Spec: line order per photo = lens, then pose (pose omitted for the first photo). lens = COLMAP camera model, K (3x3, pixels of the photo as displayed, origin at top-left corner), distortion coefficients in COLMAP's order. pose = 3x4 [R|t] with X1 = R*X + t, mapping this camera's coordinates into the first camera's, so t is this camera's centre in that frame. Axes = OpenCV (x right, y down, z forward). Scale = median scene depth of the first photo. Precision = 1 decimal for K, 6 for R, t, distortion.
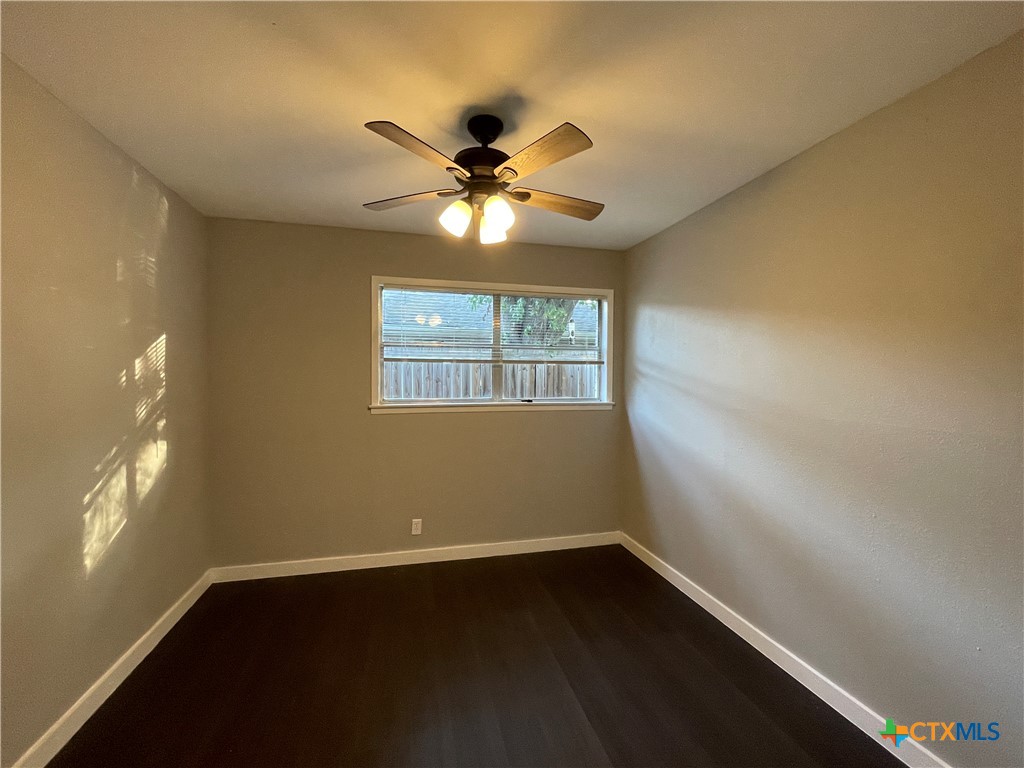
lens RADIAL K [[435.4, 0, 512.0], [0, 435.4, 384.0], [0, 0, 1]] dist [0.000486, 0.000080]
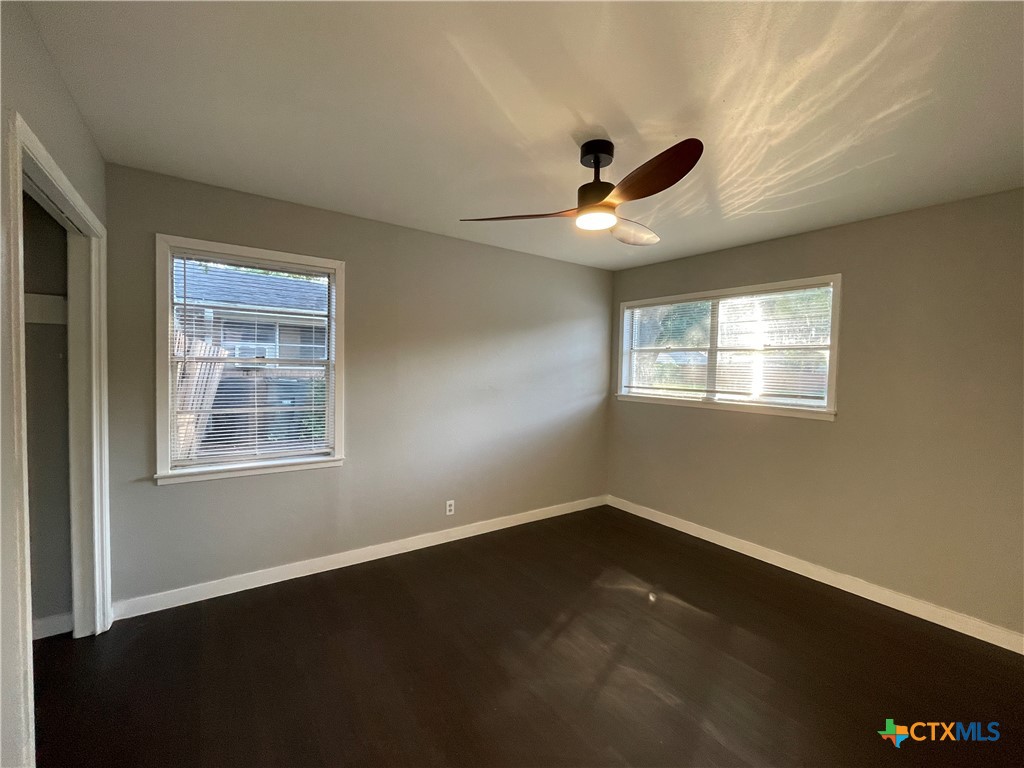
lens RADIAL K [[435.4, 0, 512.0], [0, 435.4, 384.0], [0, 0, 1]] dist [0.000486, 0.000080]
pose [[0.931441, -0.006824, 0.363828, -0.488605], [-0.003770, 0.999590, 0.028399, 0.000779], [-0.363872, -0.027823, 0.931033, -0.017985]]
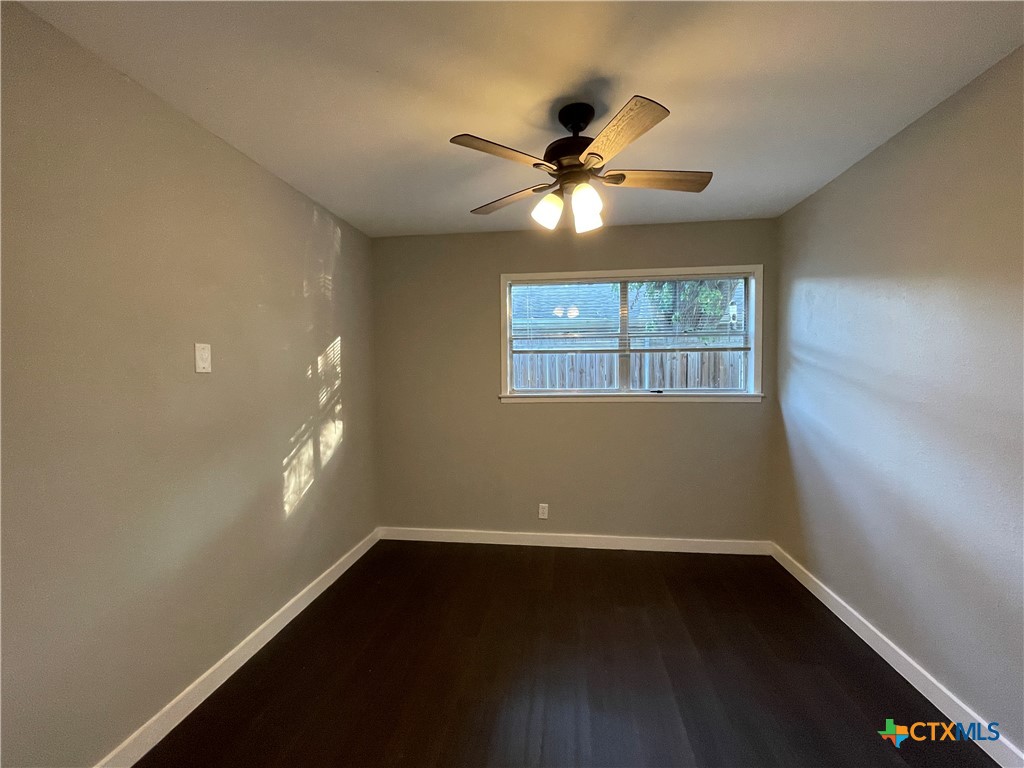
lens RADIAL K [[435.4, 0, 512.0], [0, 435.4, 384.0], [0, 0, 1]] dist [0.000486, 0.000080]
pose [[0.931369, -0.000542, -0.364076, 0.097574], [0.007581, 0.999811, 0.017904, 0.003233], [0.363998, -0.019436, 0.931197, 0.004302]]
